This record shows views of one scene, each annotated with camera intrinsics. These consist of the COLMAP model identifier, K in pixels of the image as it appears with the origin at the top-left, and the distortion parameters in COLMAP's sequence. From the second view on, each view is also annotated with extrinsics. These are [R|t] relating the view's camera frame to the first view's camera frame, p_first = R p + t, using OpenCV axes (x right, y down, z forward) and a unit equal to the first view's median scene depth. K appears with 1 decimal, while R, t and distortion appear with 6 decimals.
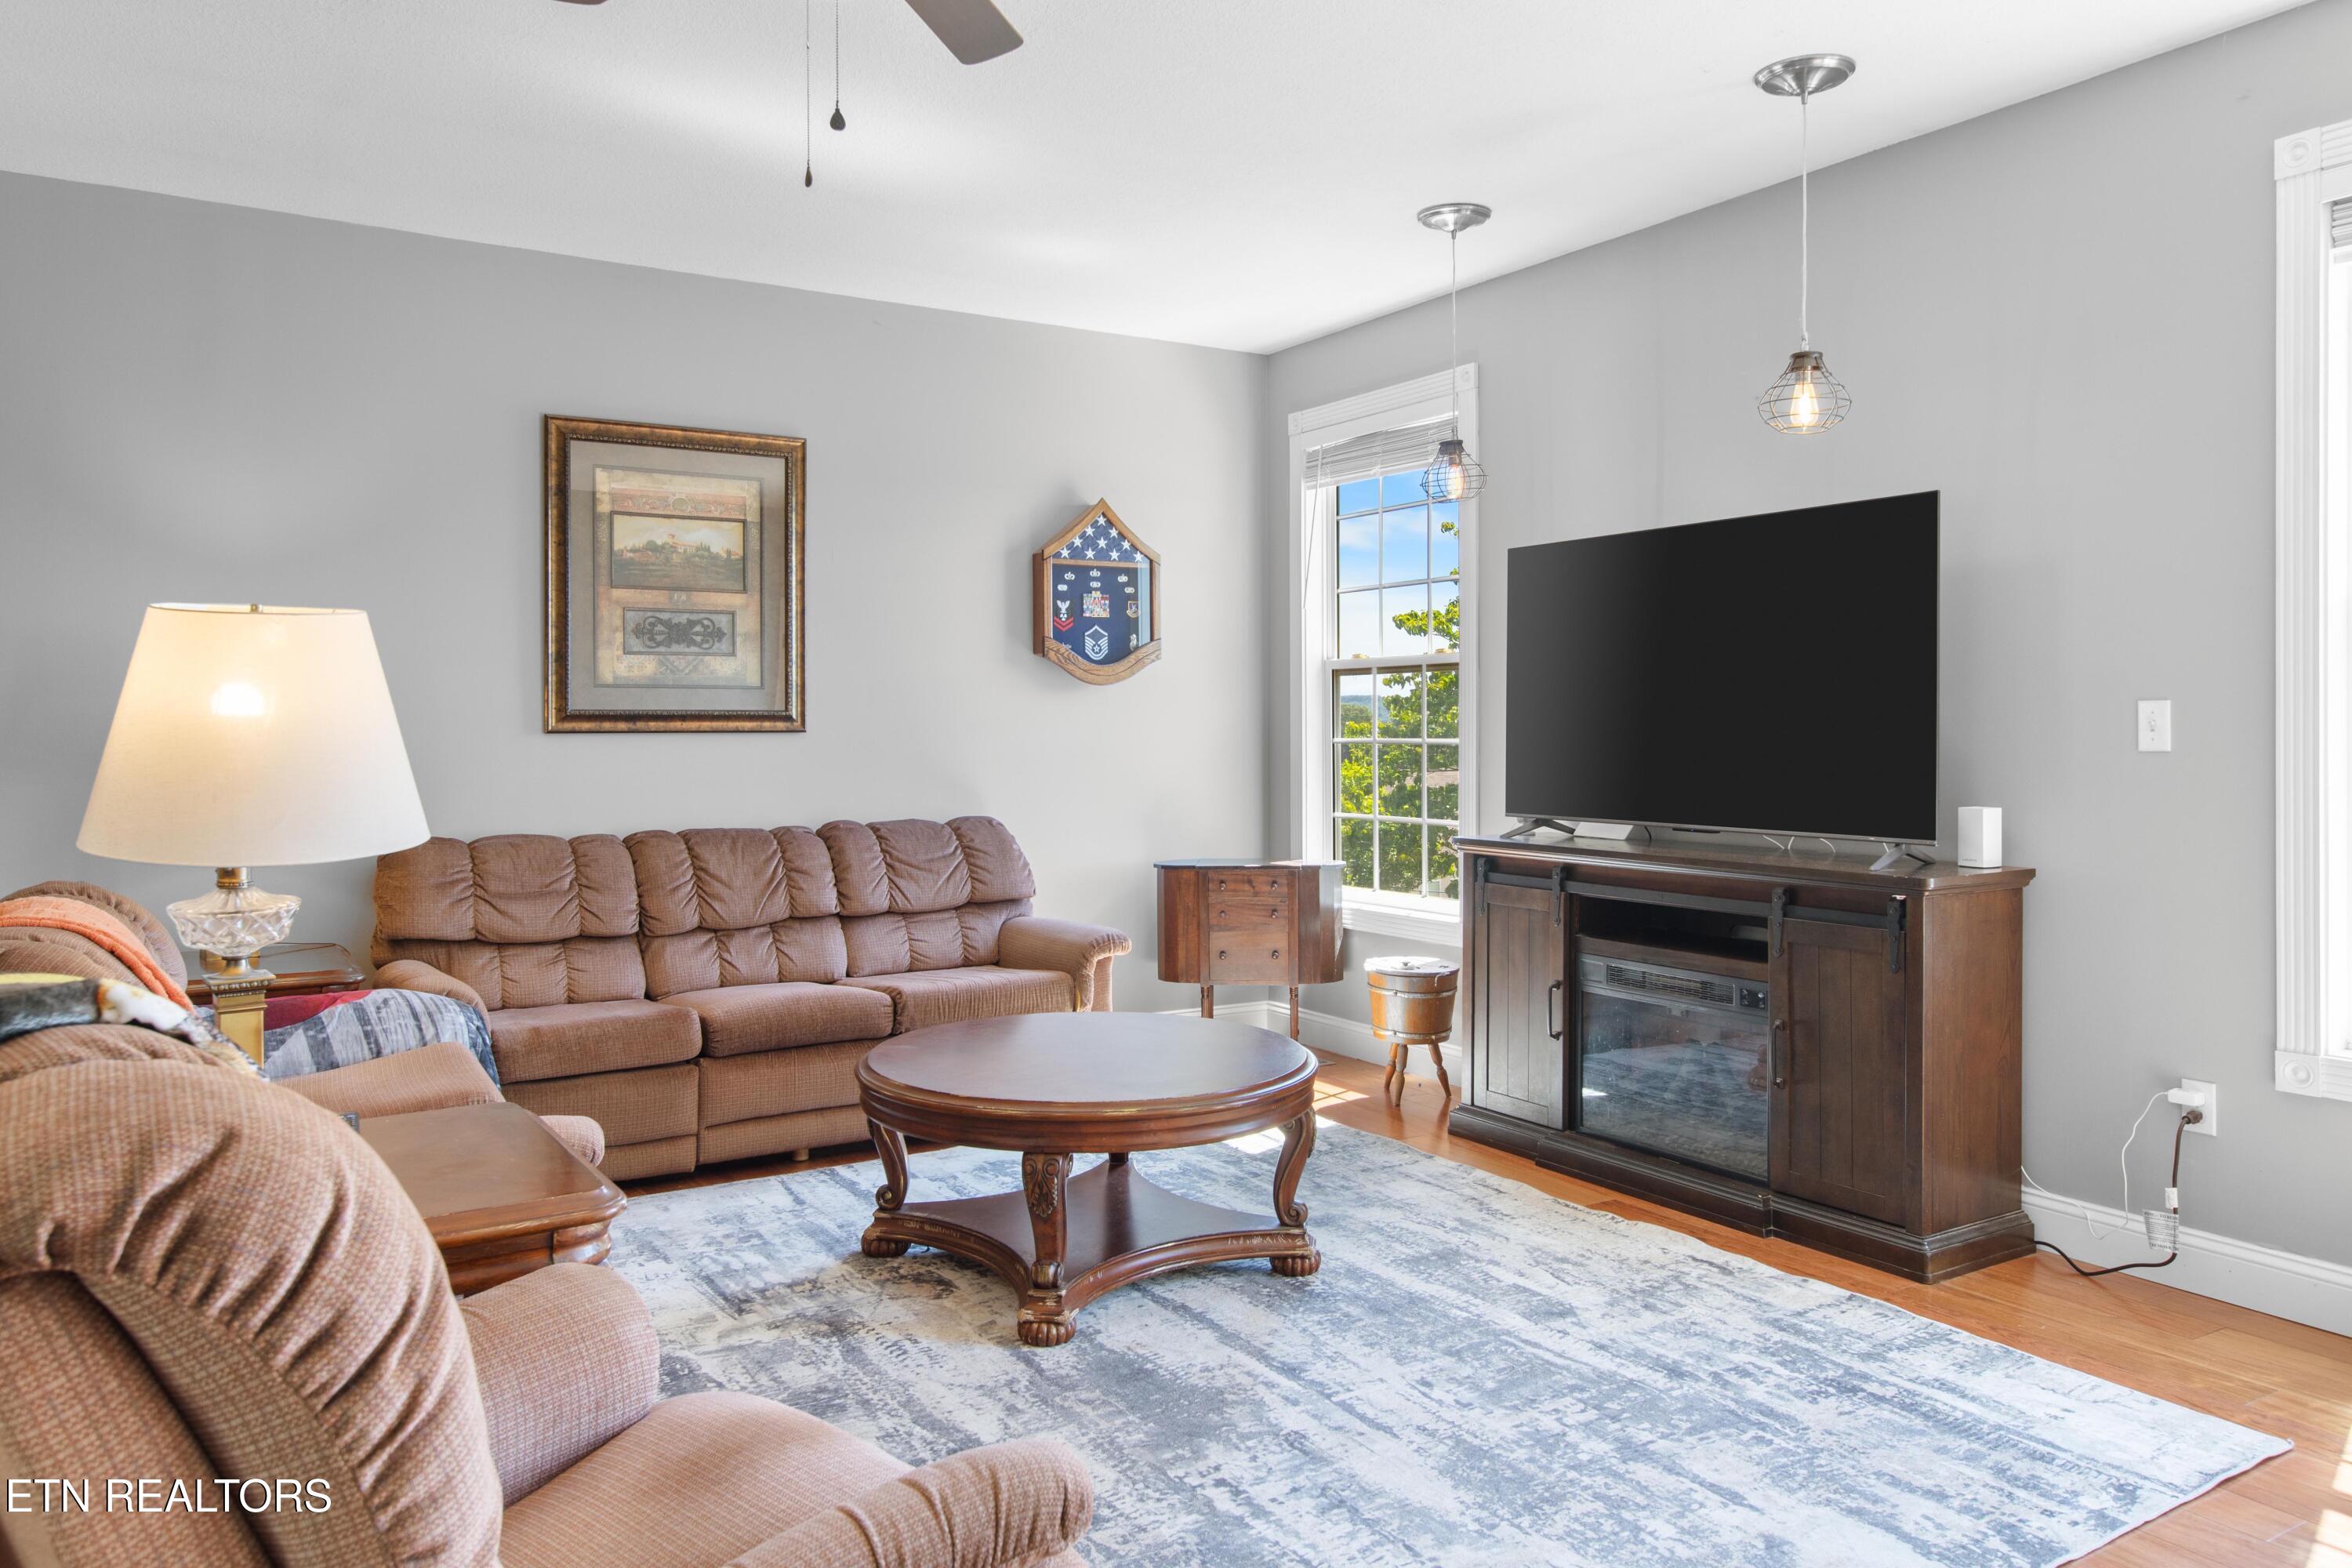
lens RADIAL K [[1624.4, 0, 1171.3], [0, 1624.4, 740.9], [0, 0, 1]] dist [0.005899, 0.004879]
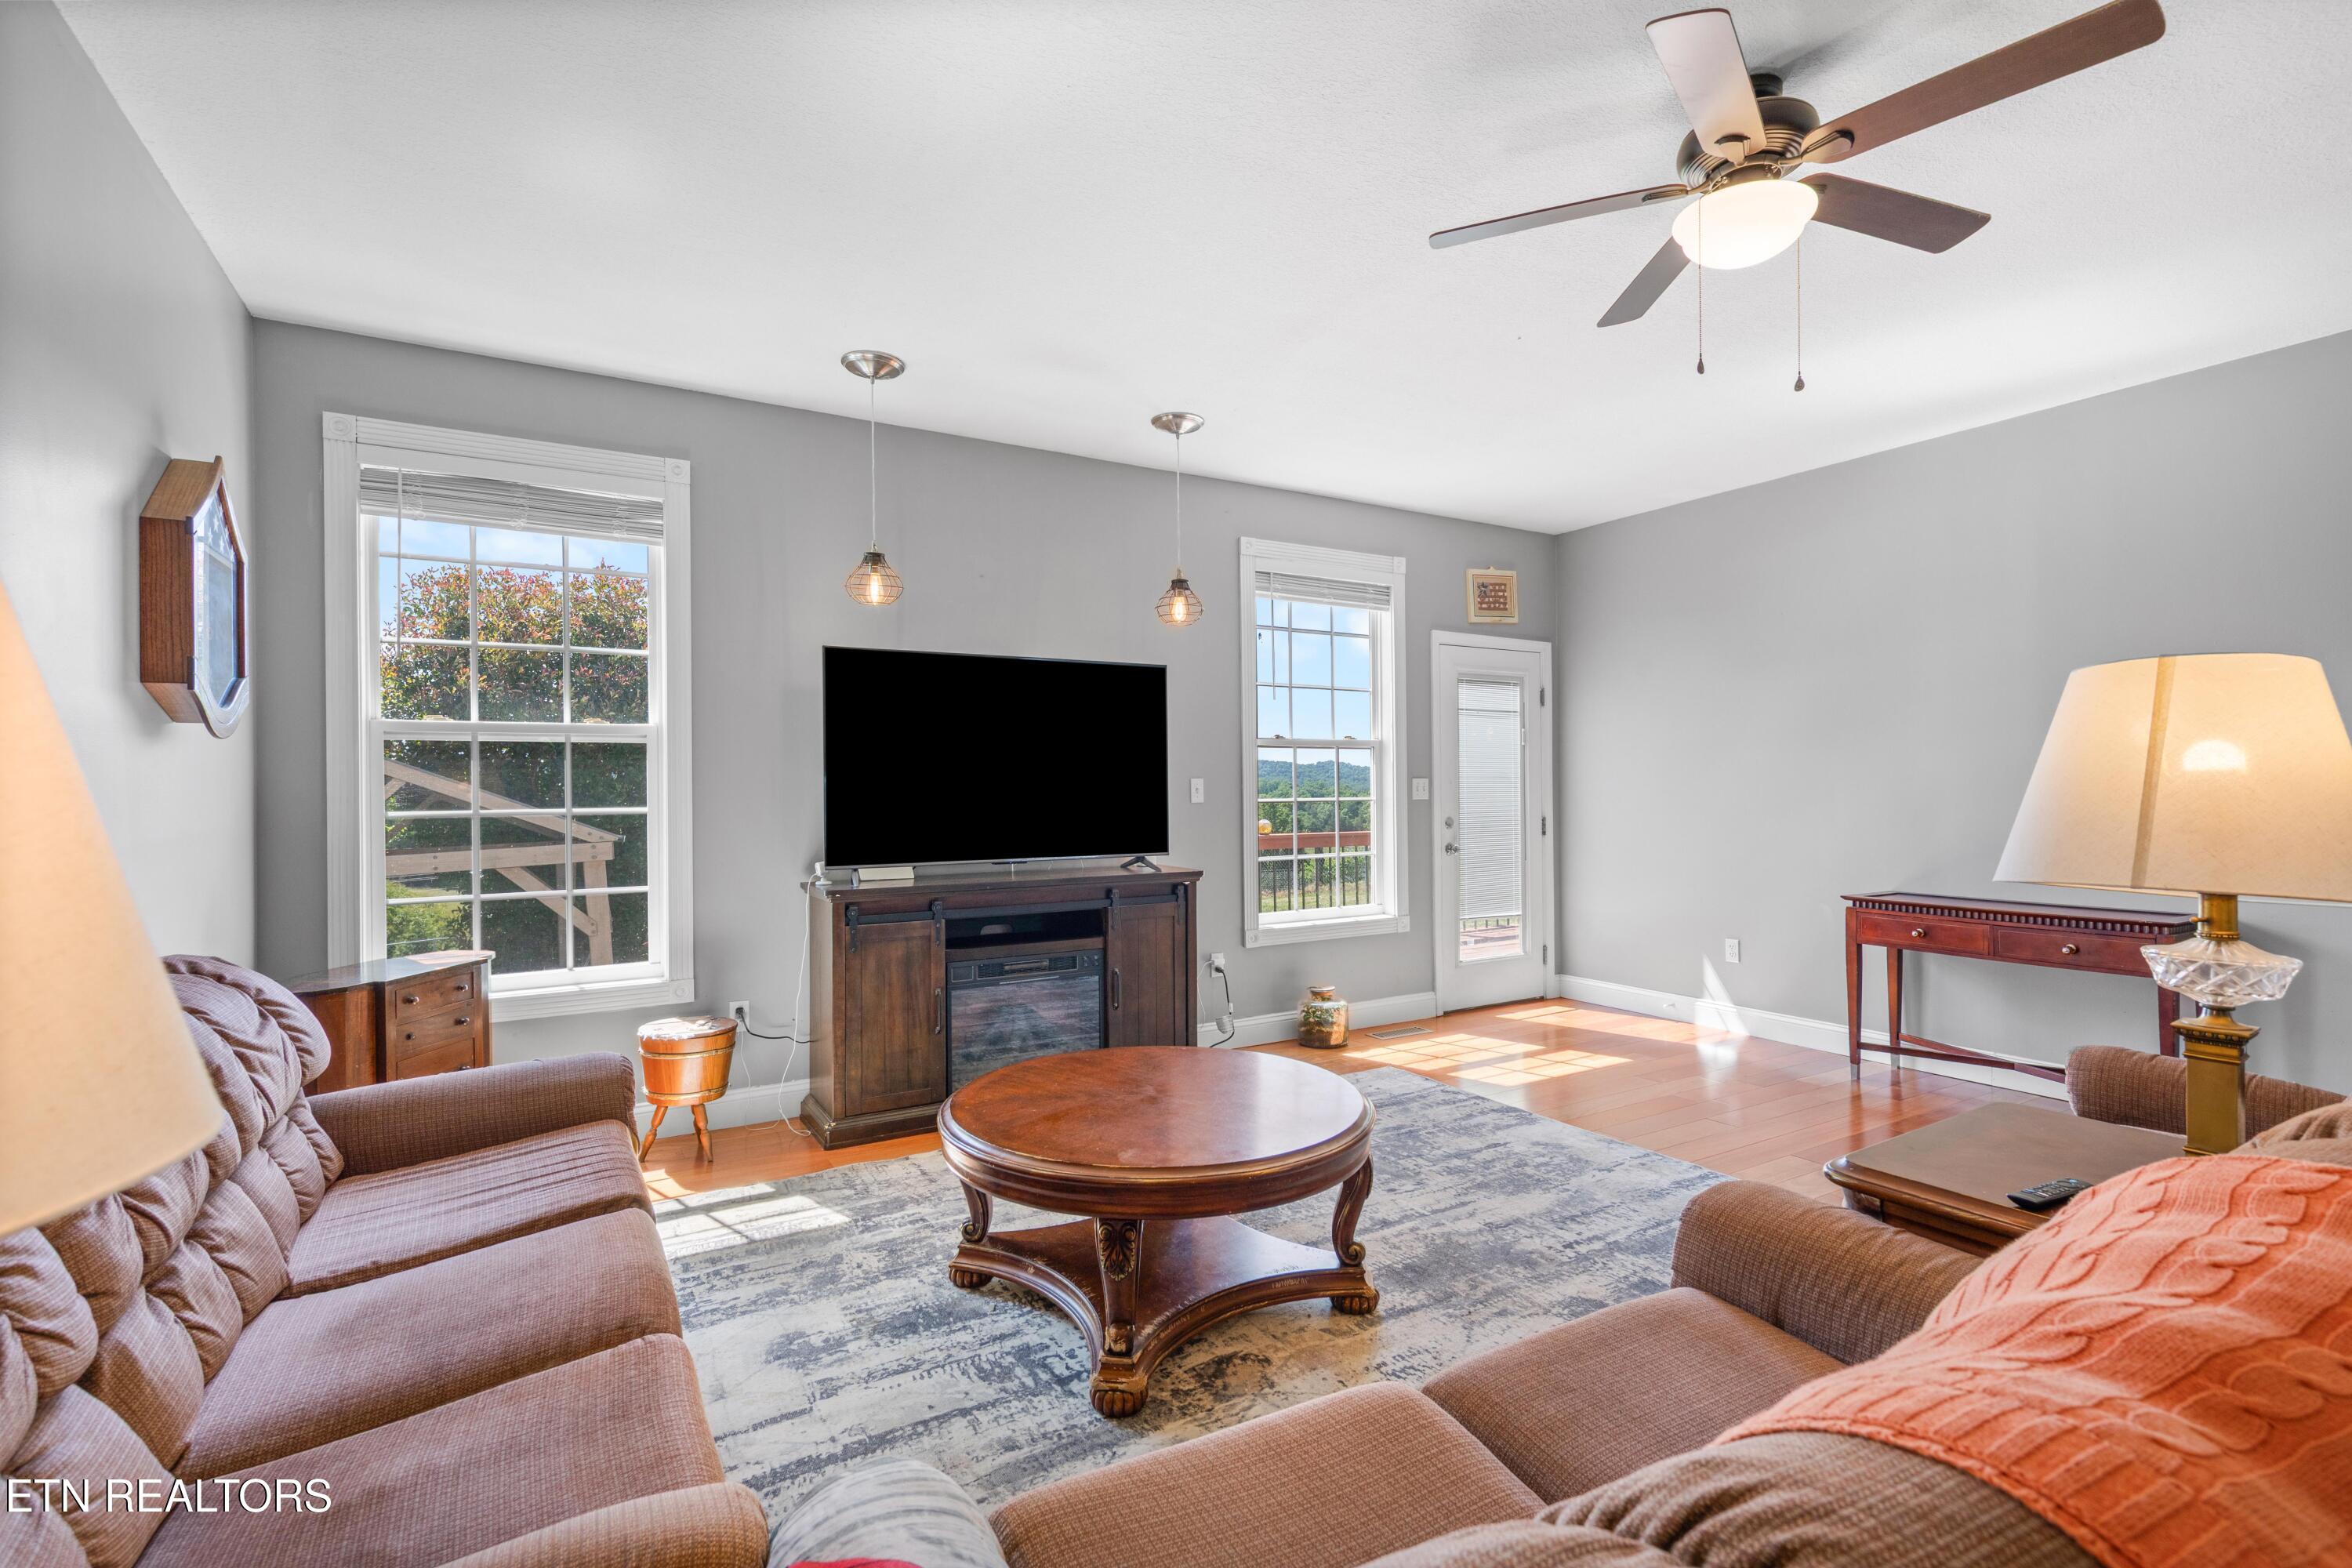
lens RADIAL K [[1053.7, 0, 1173.2], [0, 1053.7, 789.7], [0, 0, 1]] dist [0.013361, 0.000124]
pose [[0.026490, 0.000699, 0.999649, -0.753973], [0.018637, 0.999826, -0.001193, -0.009474], [-0.999475, 0.018662, 0.026473, 0.976733]]
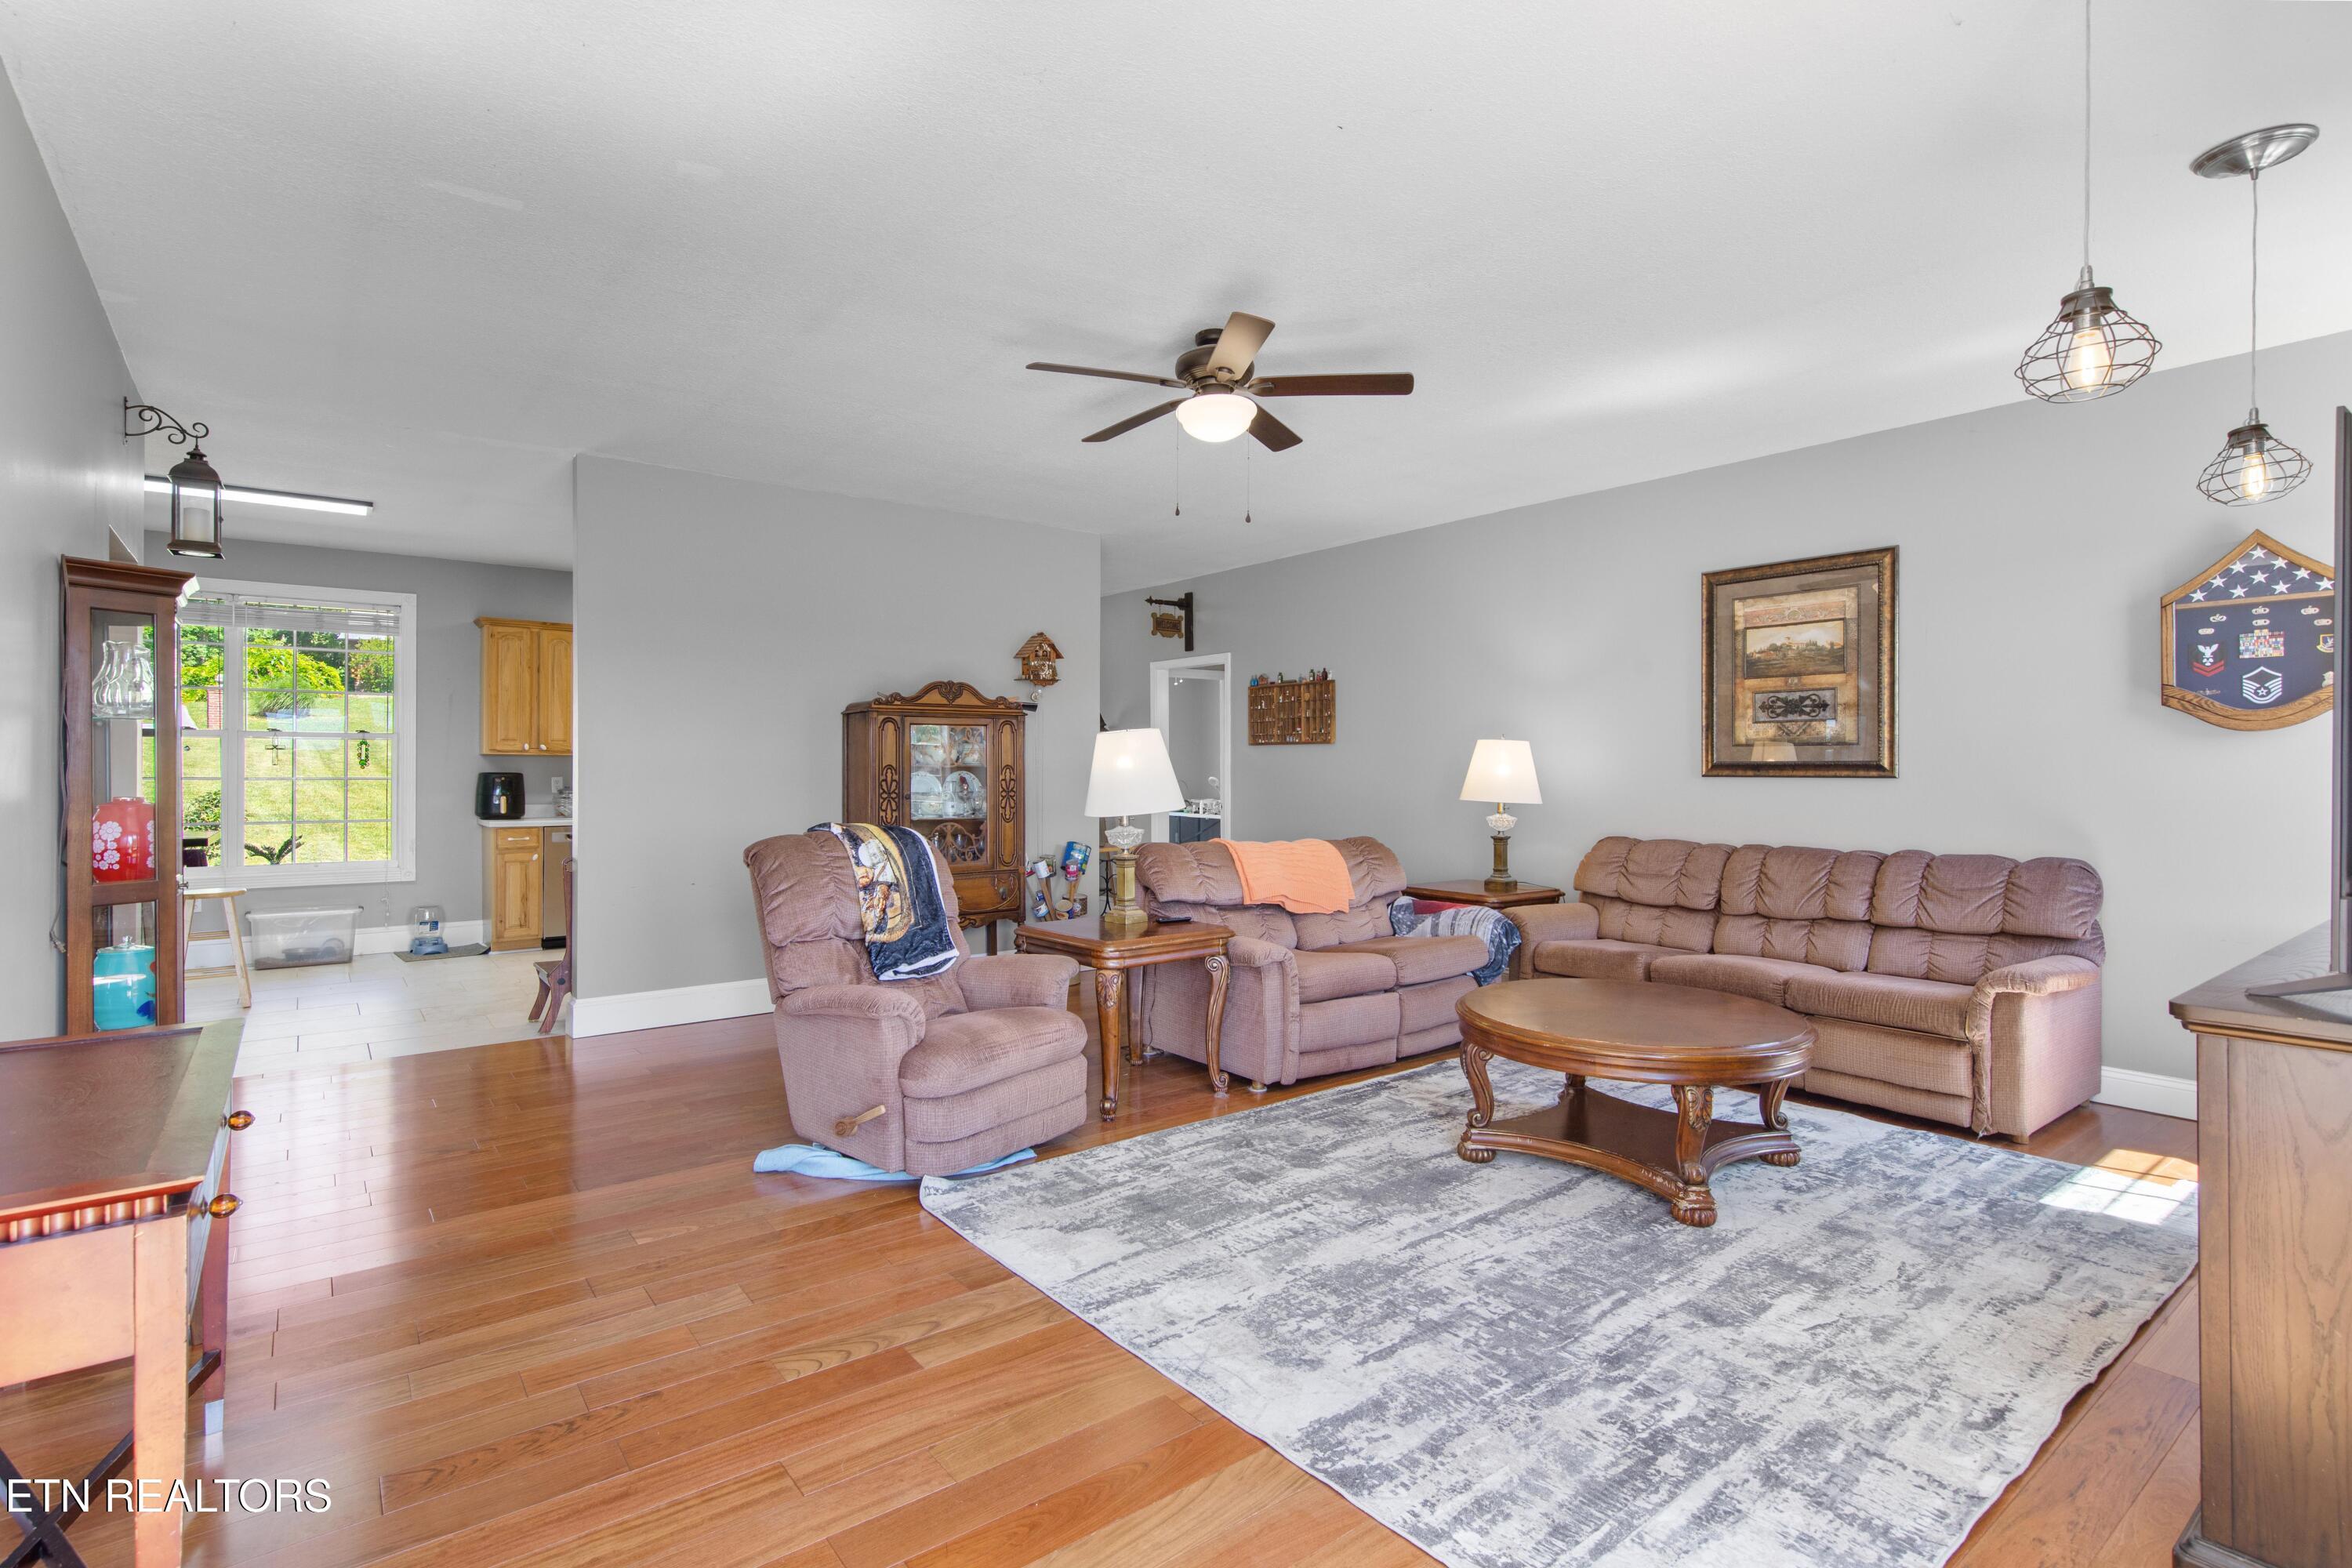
lens RADIAL K [[1125.2, 0, 1163.1], [0, 1125.2, 772.9], [0, 0, 1]] dist [0.001647, -0.000101]
pose [[0.097638, 0.004892, -0.995210, 0.871306], [-0.013108, 0.999907, 0.003629, -0.007488], [0.995136, 0.012691, 0.097694, 0.516377]]
